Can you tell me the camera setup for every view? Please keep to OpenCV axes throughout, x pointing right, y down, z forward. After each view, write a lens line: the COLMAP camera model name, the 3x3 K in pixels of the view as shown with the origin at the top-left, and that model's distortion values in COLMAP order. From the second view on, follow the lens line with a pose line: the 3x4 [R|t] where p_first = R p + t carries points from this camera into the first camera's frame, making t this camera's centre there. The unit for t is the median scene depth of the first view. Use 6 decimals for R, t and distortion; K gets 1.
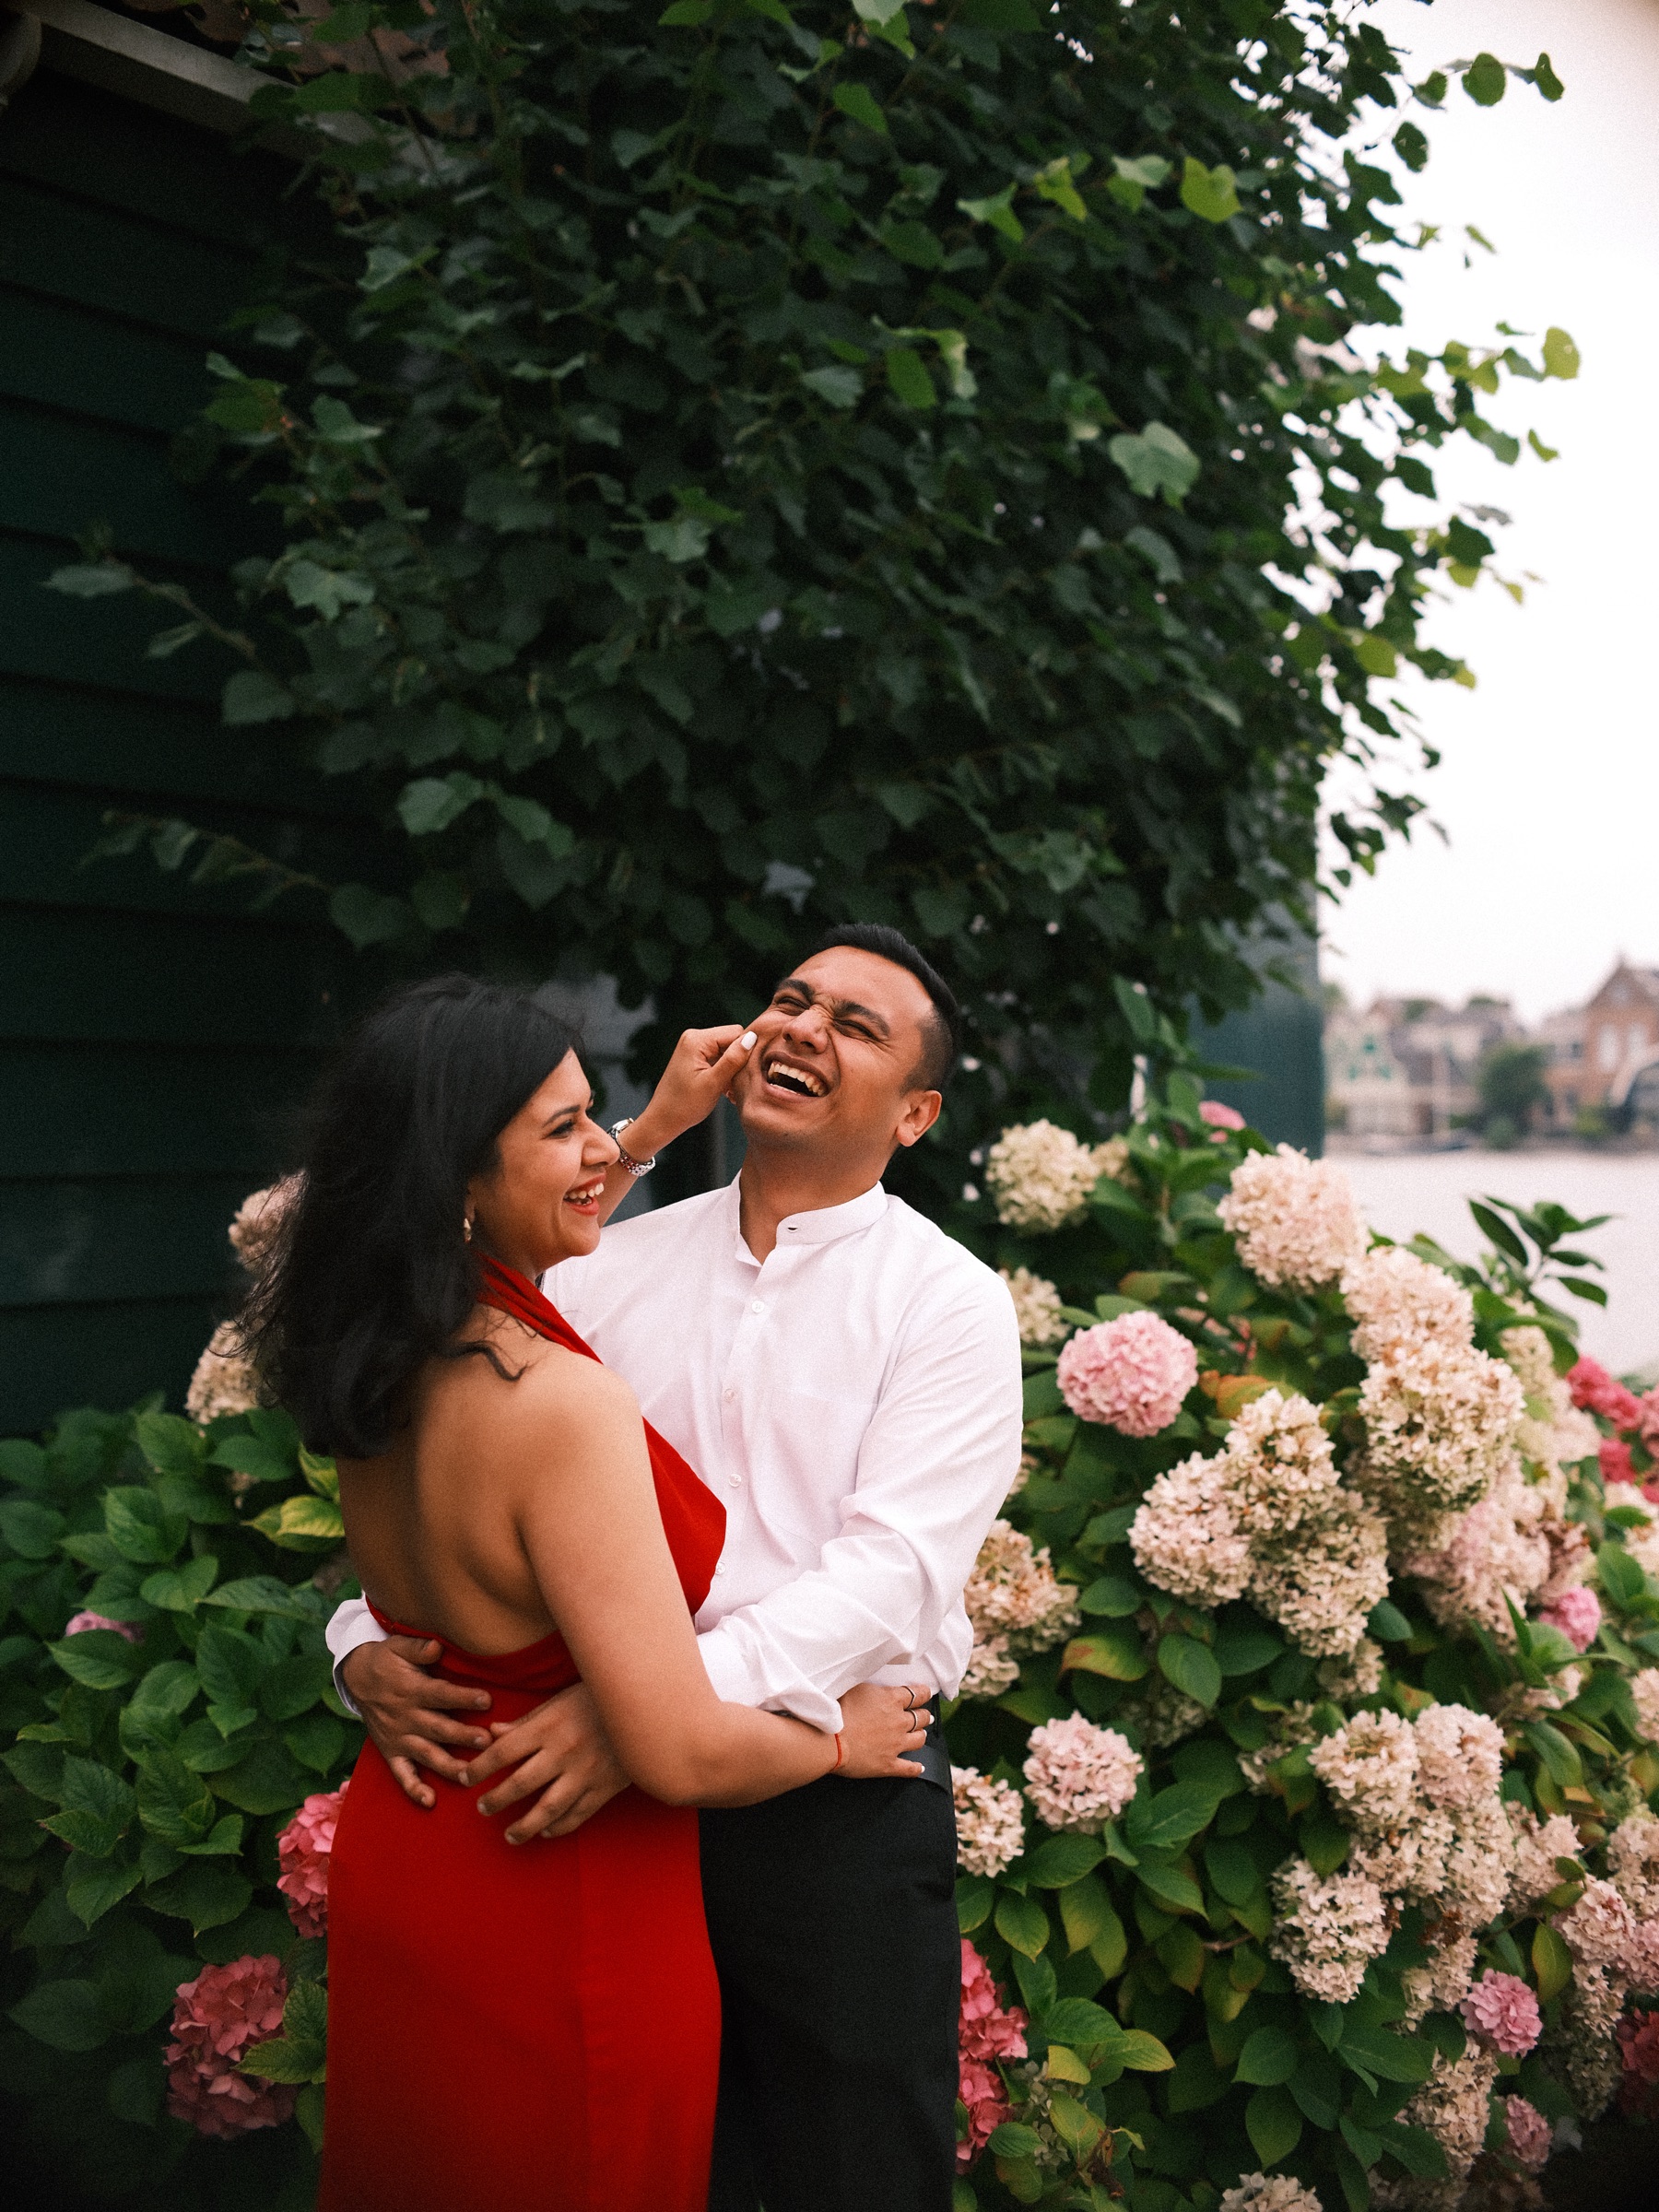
lens RADIAL K [[1907.9, 0, 829.5], [0, 1907.9, 1106.0], [0, 0, 1]] dist [-0.171463, 0.156669]
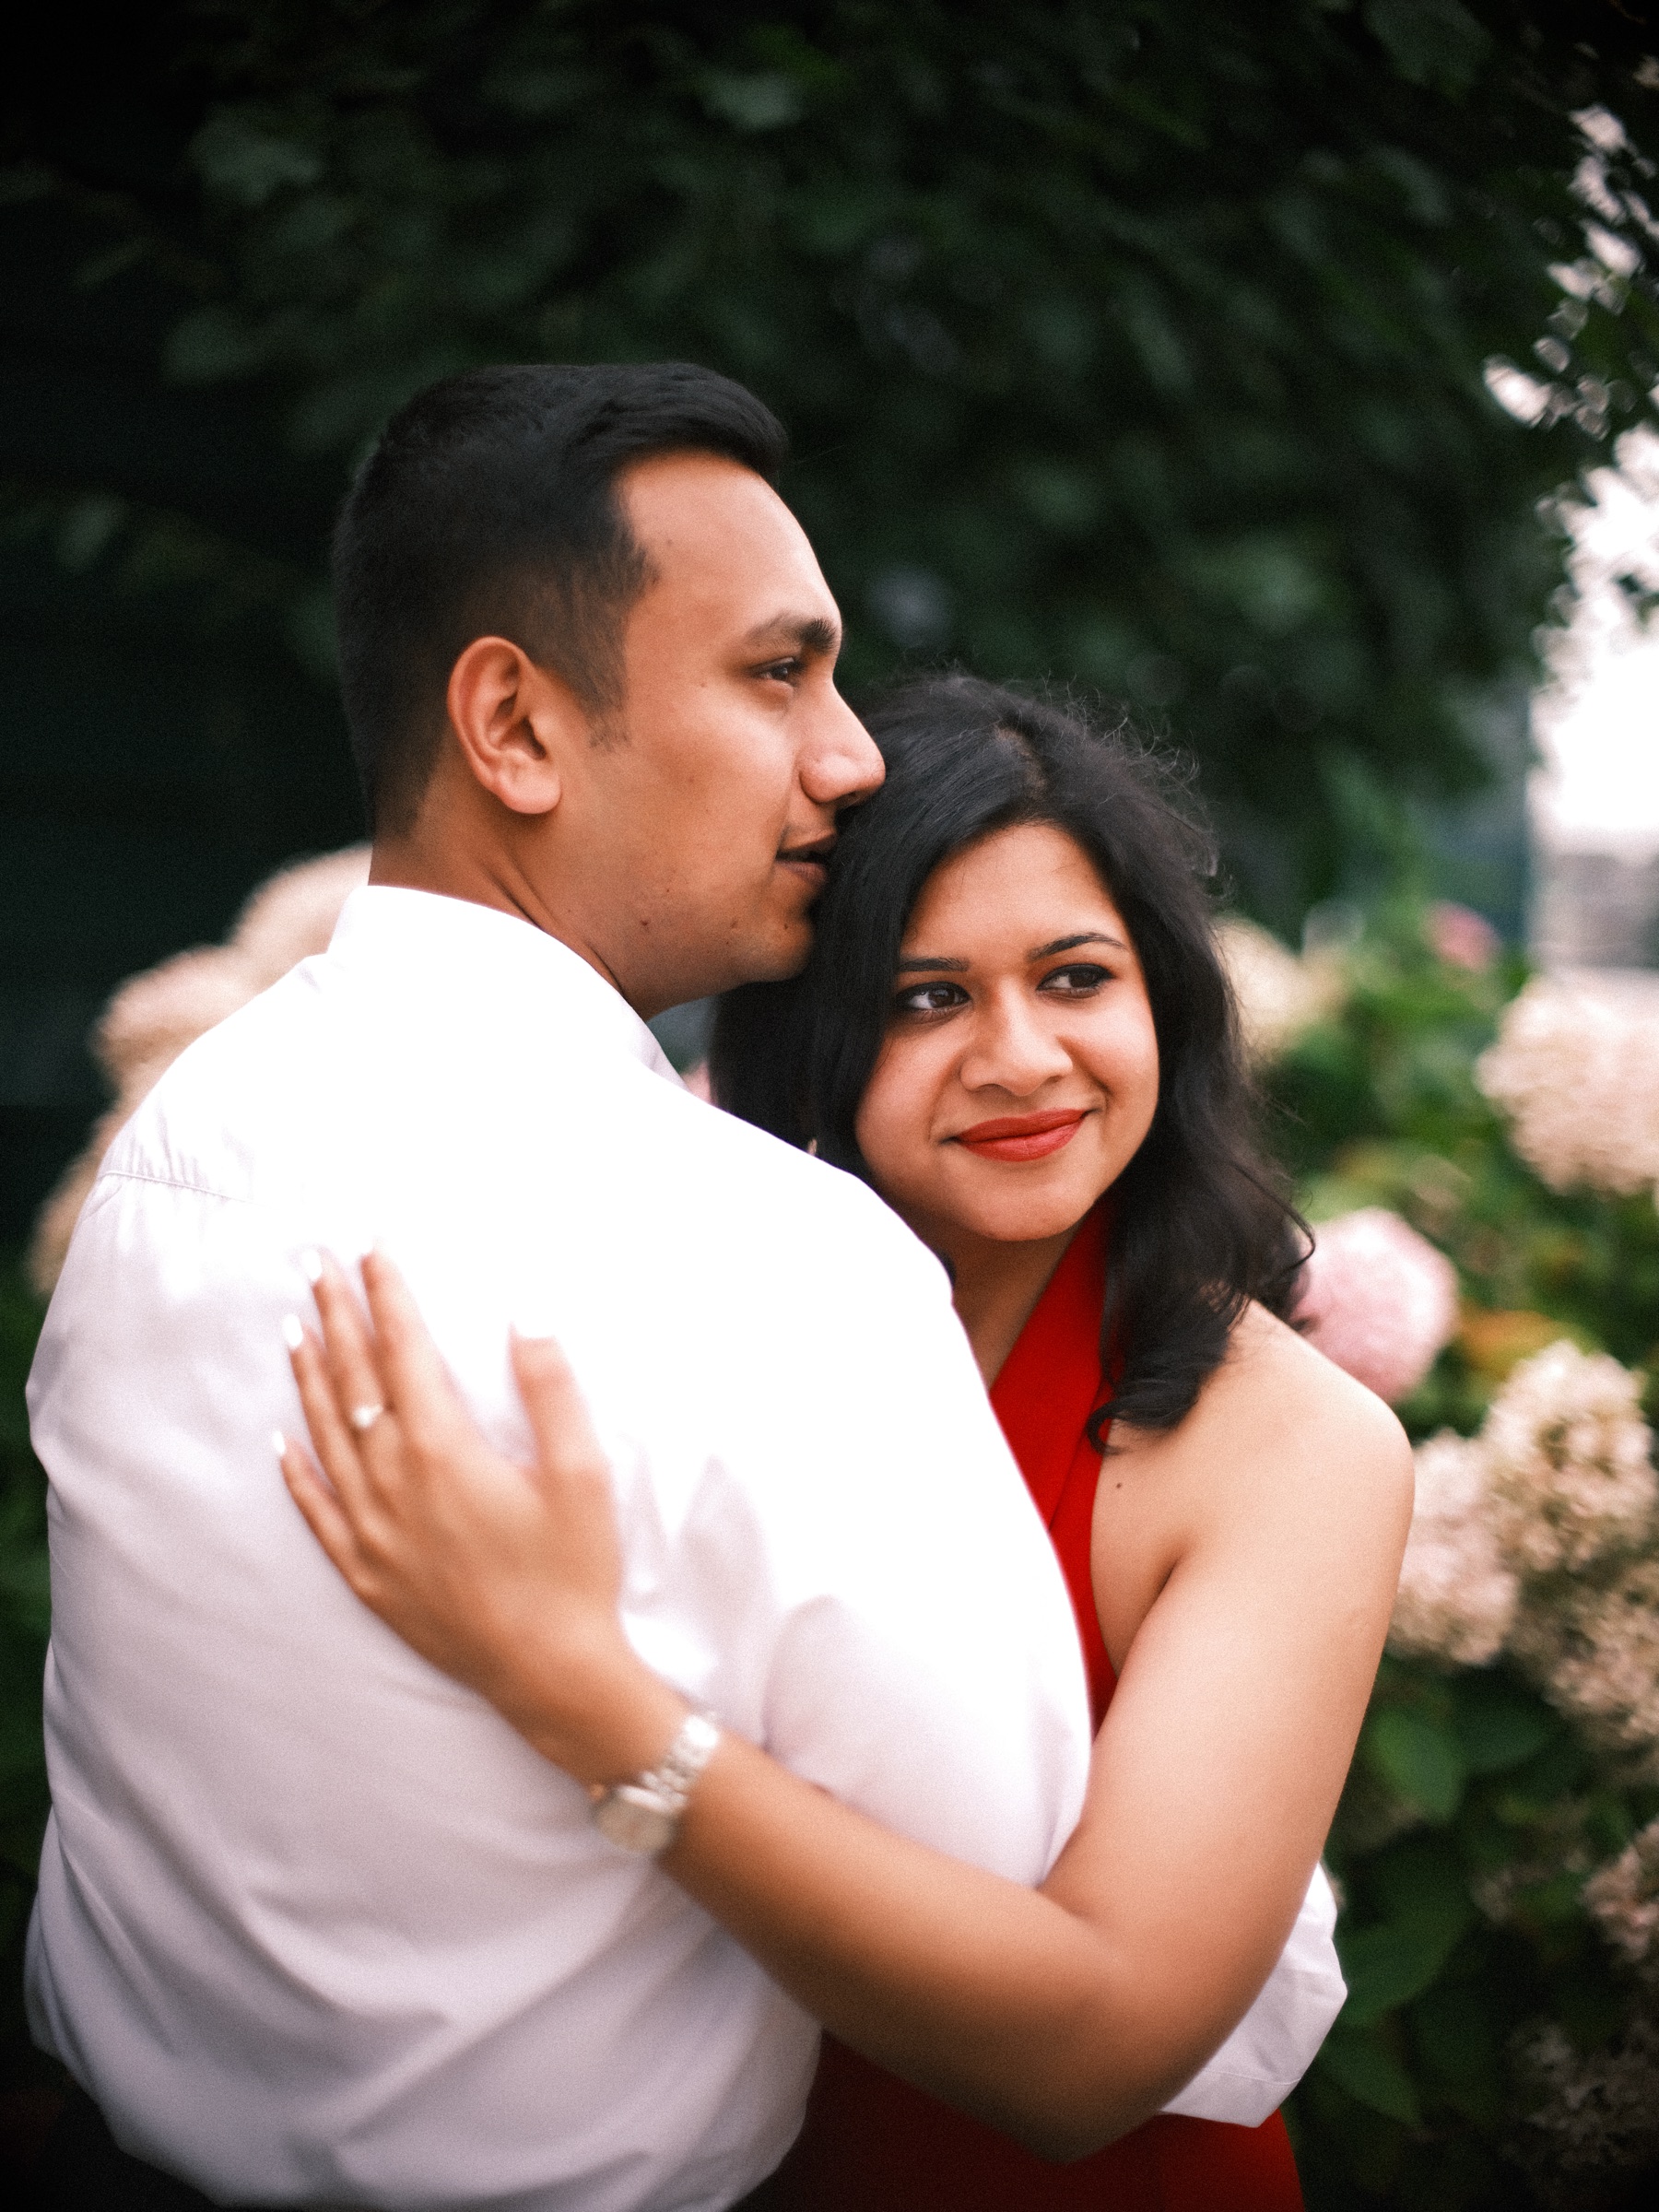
lens RADIAL K [[1907.9, 0, 829.5], [0, 1907.9, 1106.0], [0, 0, 1]] dist [-0.171463, 0.156669]
pose [[0.995753, 0.044821, -0.080412, 0.023087], [-0.036488, 0.994088, 0.102259, 0.005817], [0.084520, -0.098890, 0.991502, 0.306512]]
